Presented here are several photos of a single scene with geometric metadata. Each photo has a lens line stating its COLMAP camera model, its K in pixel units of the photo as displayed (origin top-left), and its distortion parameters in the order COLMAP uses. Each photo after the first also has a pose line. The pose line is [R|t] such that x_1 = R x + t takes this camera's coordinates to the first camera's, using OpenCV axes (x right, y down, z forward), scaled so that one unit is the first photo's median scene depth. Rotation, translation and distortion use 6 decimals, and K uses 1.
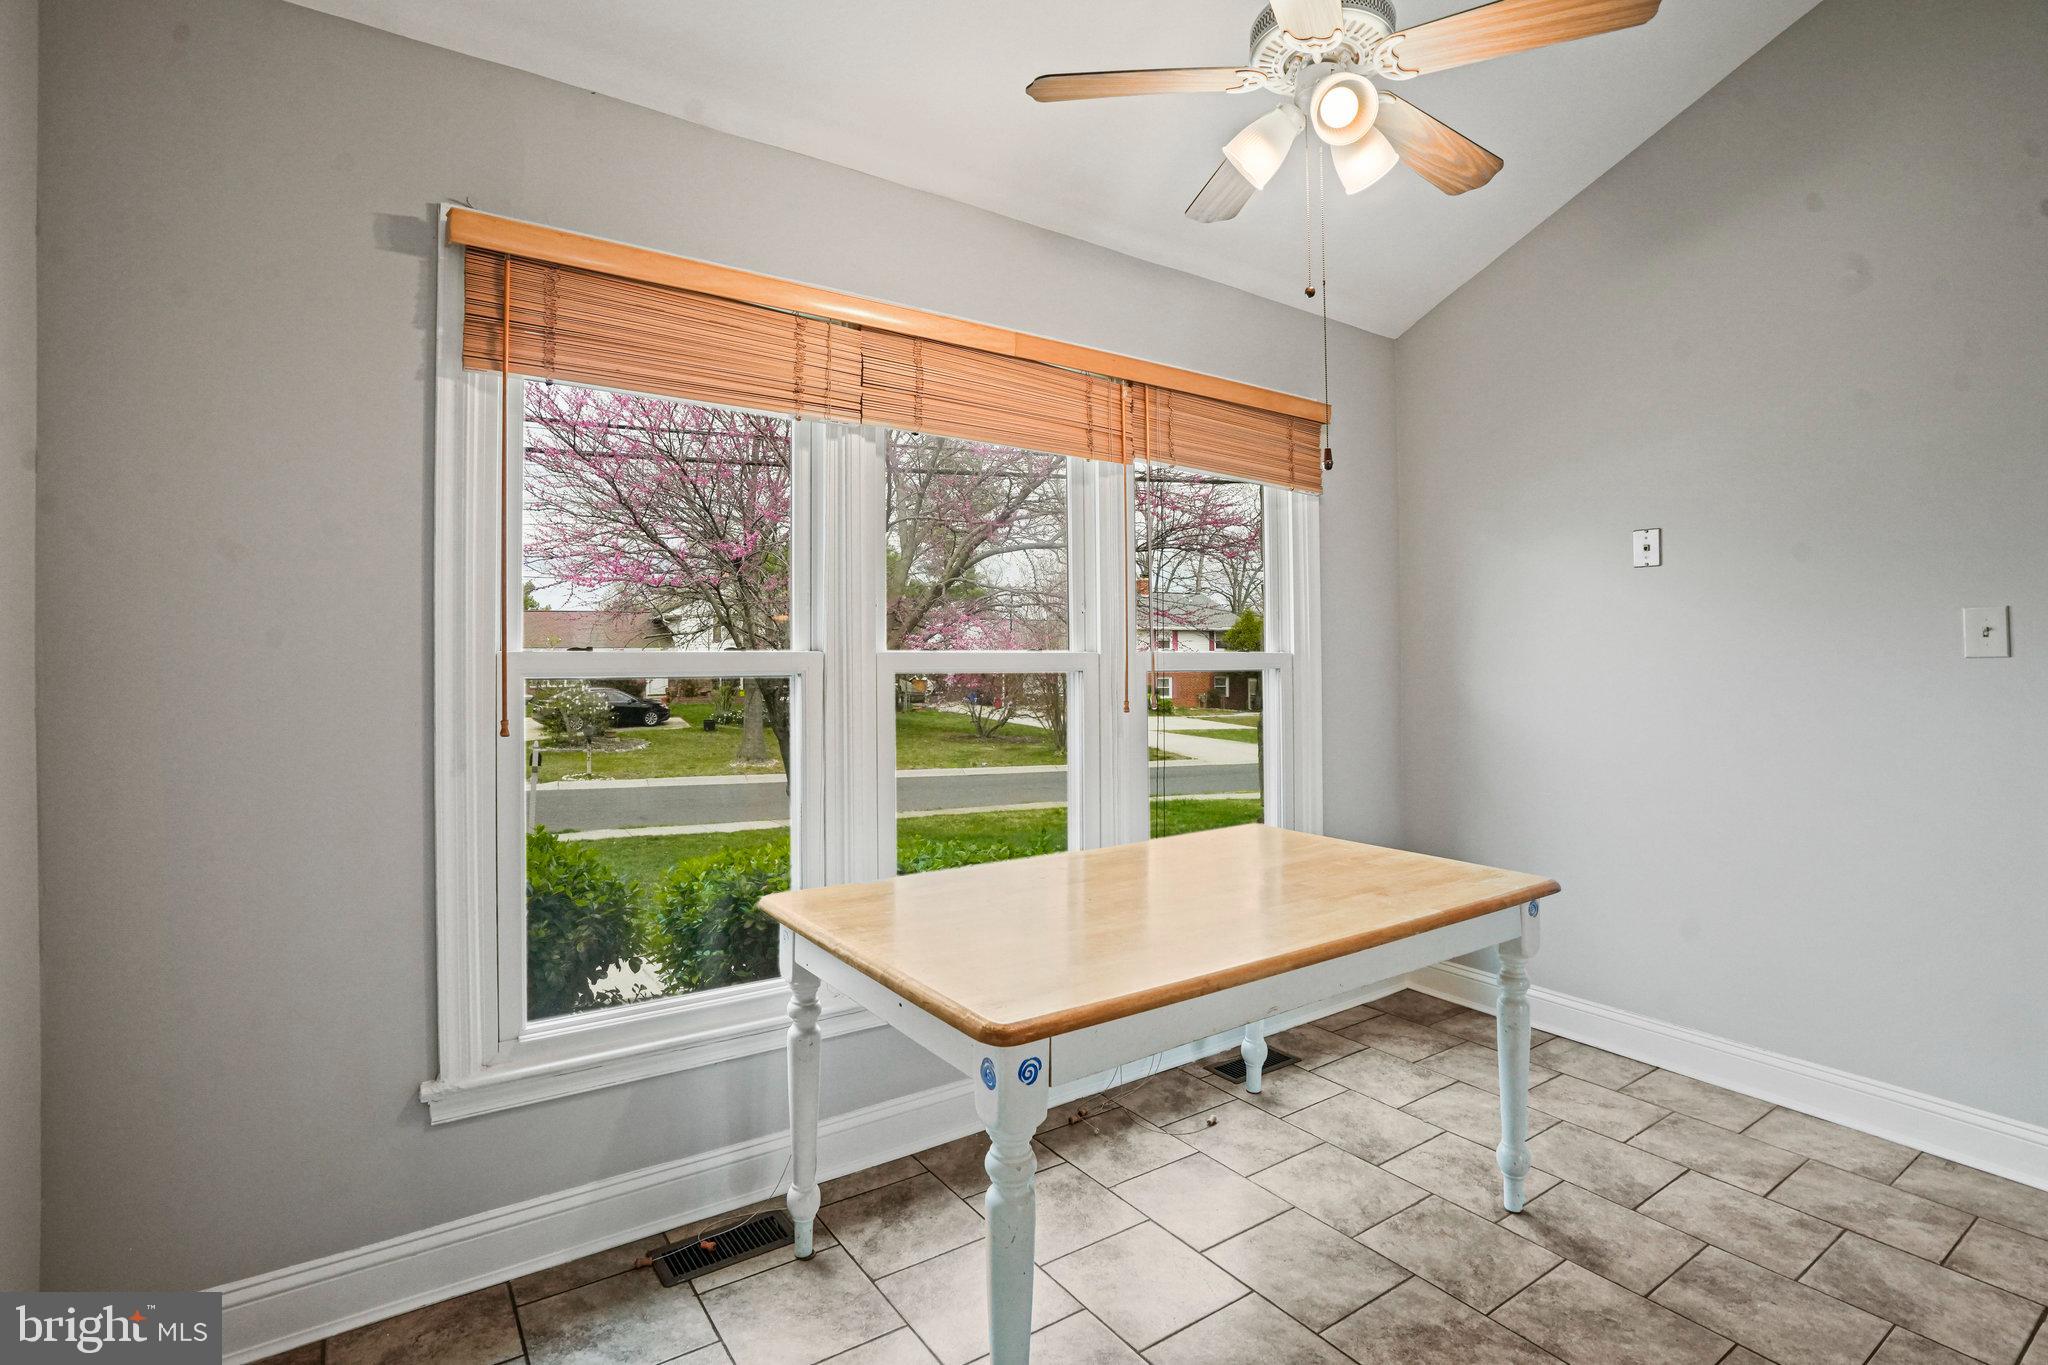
lens RADIAL K [[971.4, 0, 1019.0], [0, 971.4, 653.3], [0, 0, 1]] dist [-0.051676, 0.018743]
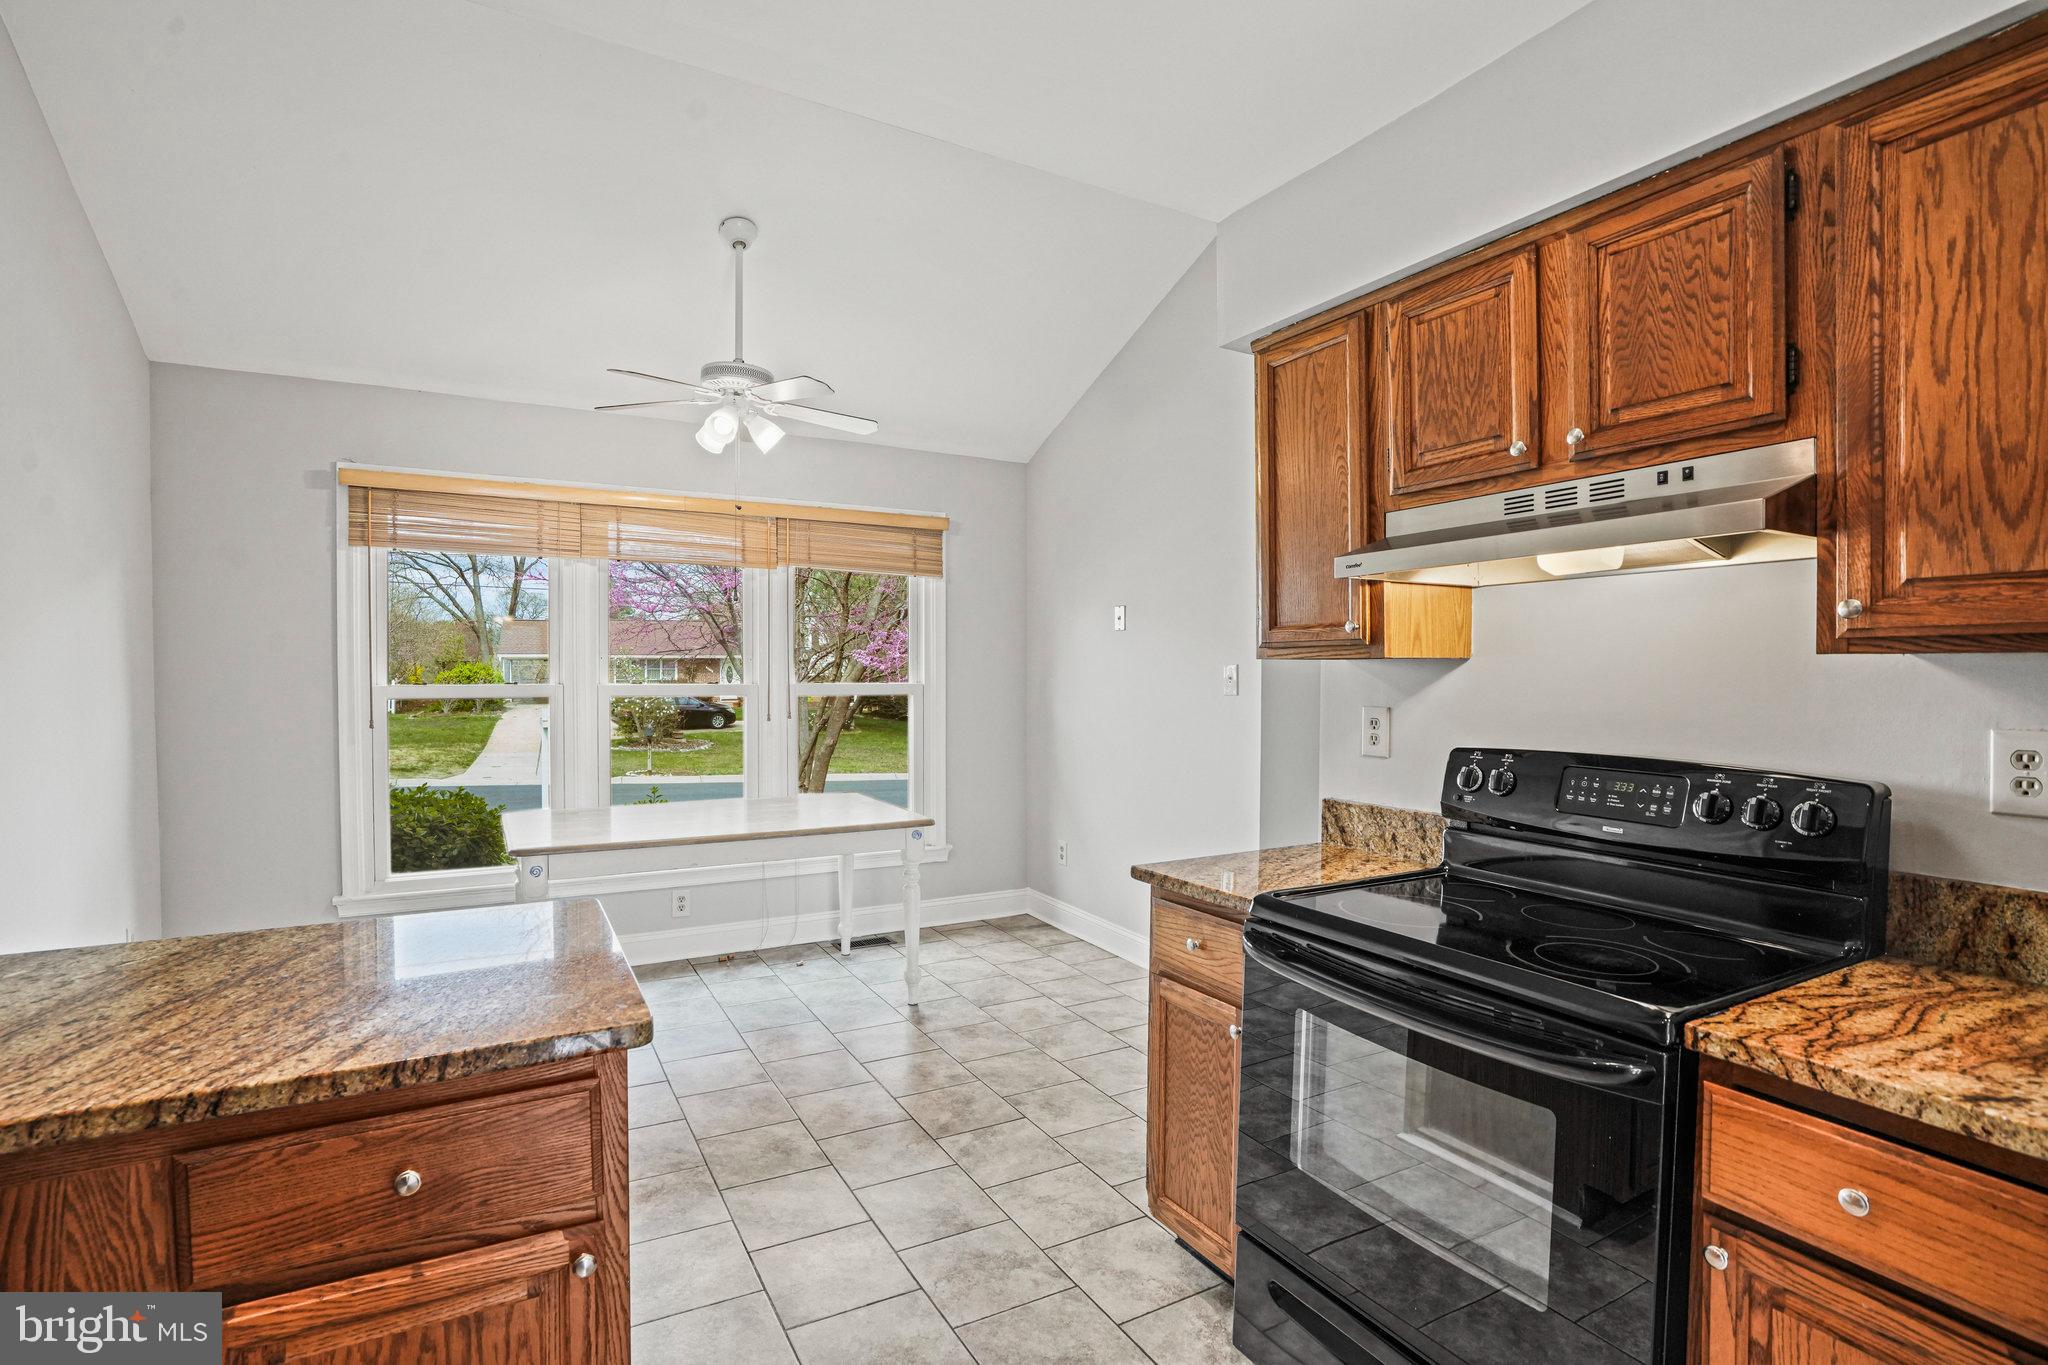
lens RADIAL K [[971.4, 0, 1026.0], [0, 971.4, 689.6], [0, 0, 1]] dist [-0.051676, 0.018743]
pose [[0.996206, 0.011802, -0.086221, 0.713114], [-0.009277, 0.999518, 0.029621, -0.046080], [0.086529, -0.028709, 0.995836, -0.619878]]
